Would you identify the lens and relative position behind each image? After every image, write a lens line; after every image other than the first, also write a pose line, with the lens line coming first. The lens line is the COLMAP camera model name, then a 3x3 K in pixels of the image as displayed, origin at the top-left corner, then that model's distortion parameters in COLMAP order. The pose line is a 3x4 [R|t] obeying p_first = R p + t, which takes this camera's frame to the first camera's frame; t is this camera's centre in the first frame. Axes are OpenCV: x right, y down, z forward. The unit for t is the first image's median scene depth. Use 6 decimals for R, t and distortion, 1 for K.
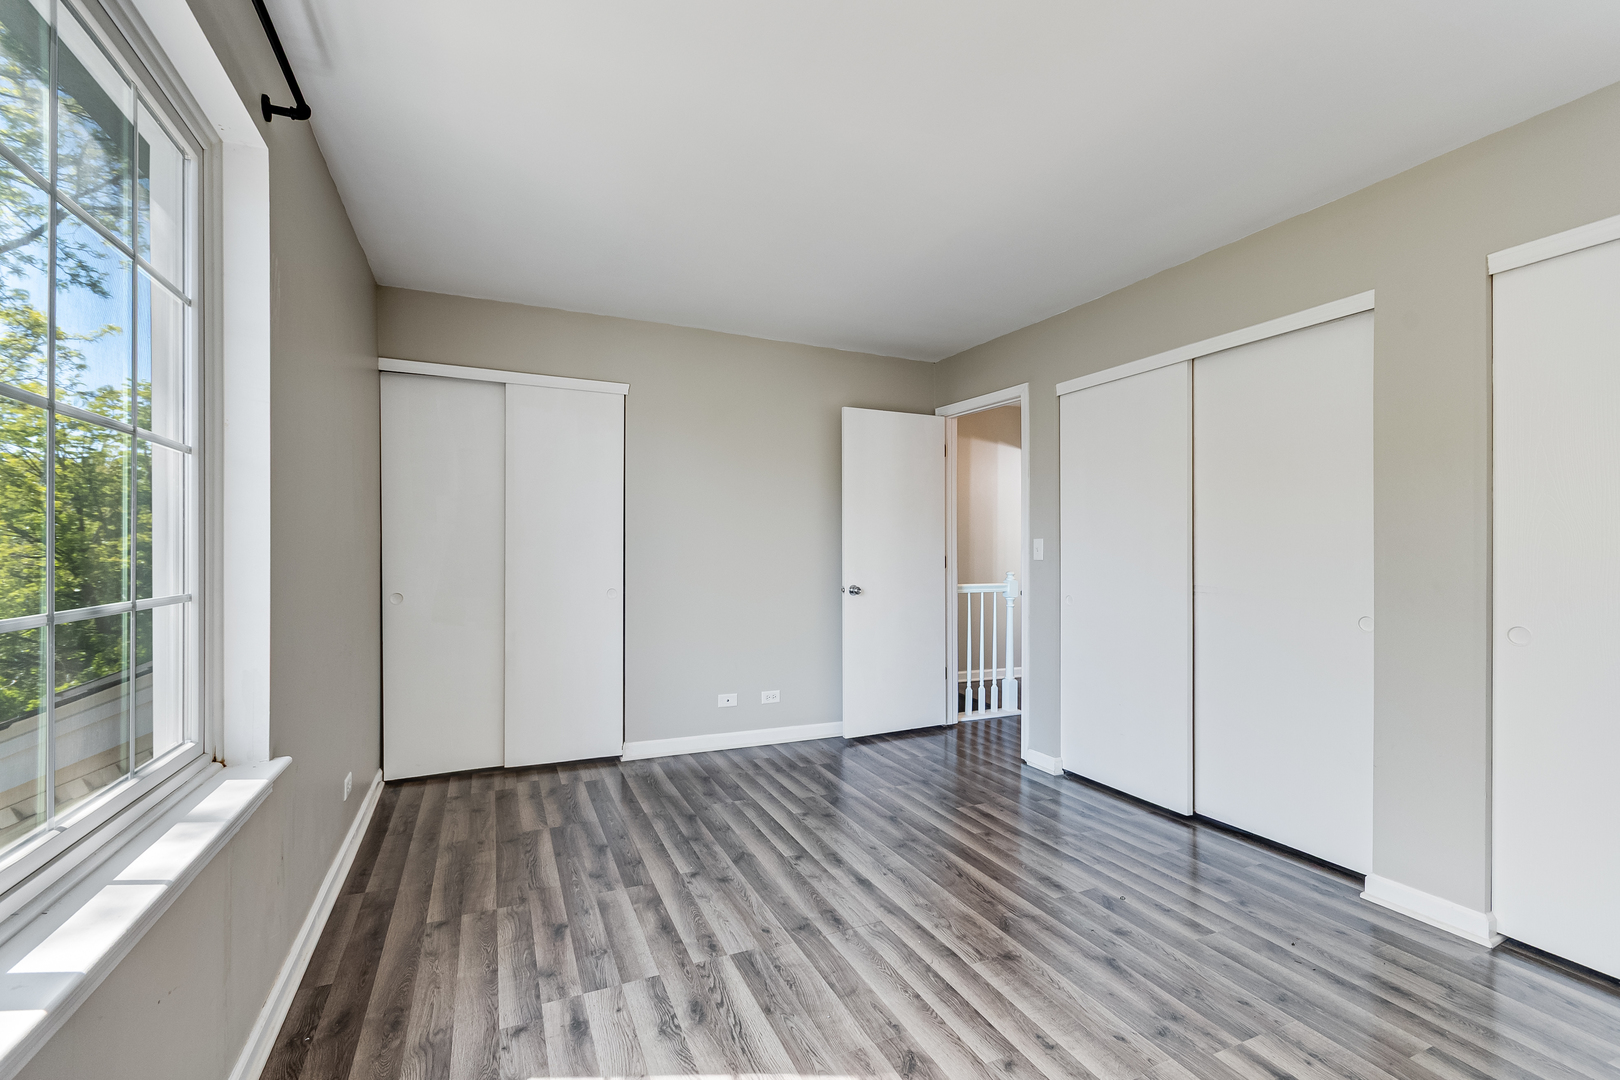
lens RADIAL K [[712.3, 0, 807.3], [0, 712.3, 547.4], [0, 0, 1]] dist [-0.002553, 0.000552]
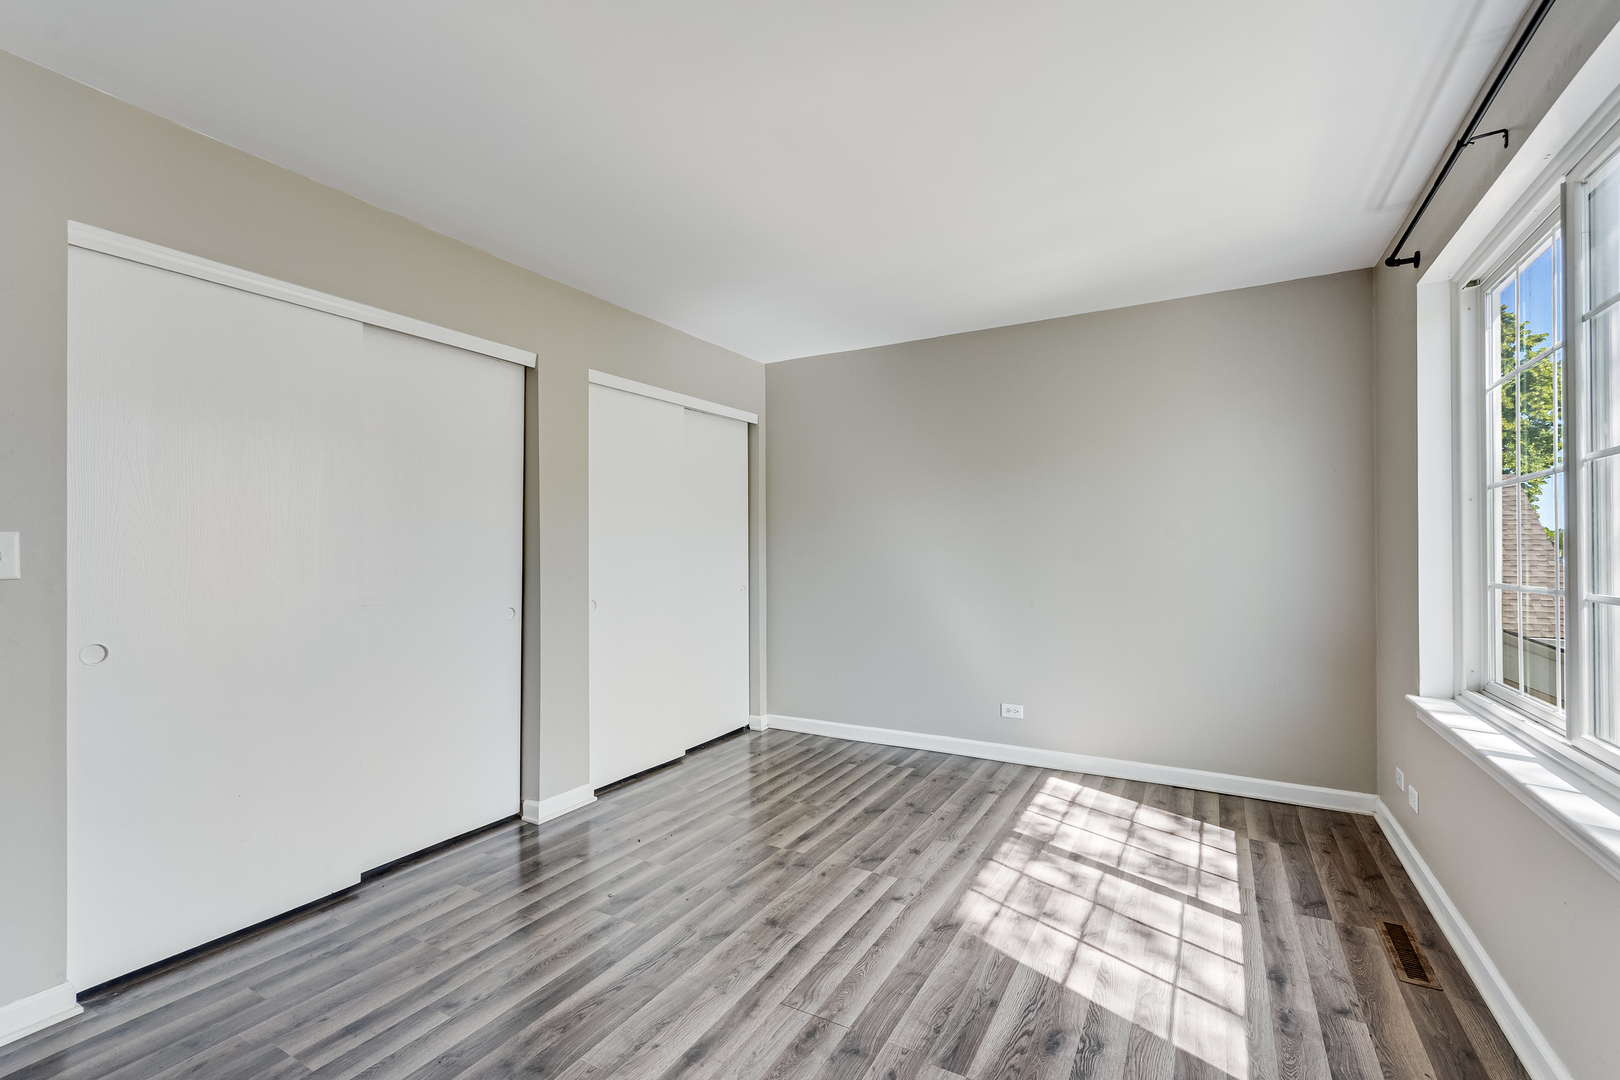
lens RADIAL K [[712.3, 0, 805.4], [0, 712.3, 542.7], [0, 0, 1]] dist [-0.002553, 0.000552]
pose [[-0.593132, 0.011779, 0.805019, -0.641329], [0.001828, 0.999910, -0.013284, 0.001436], [-0.805103, -0.006408, -0.593101, 1.614280]]
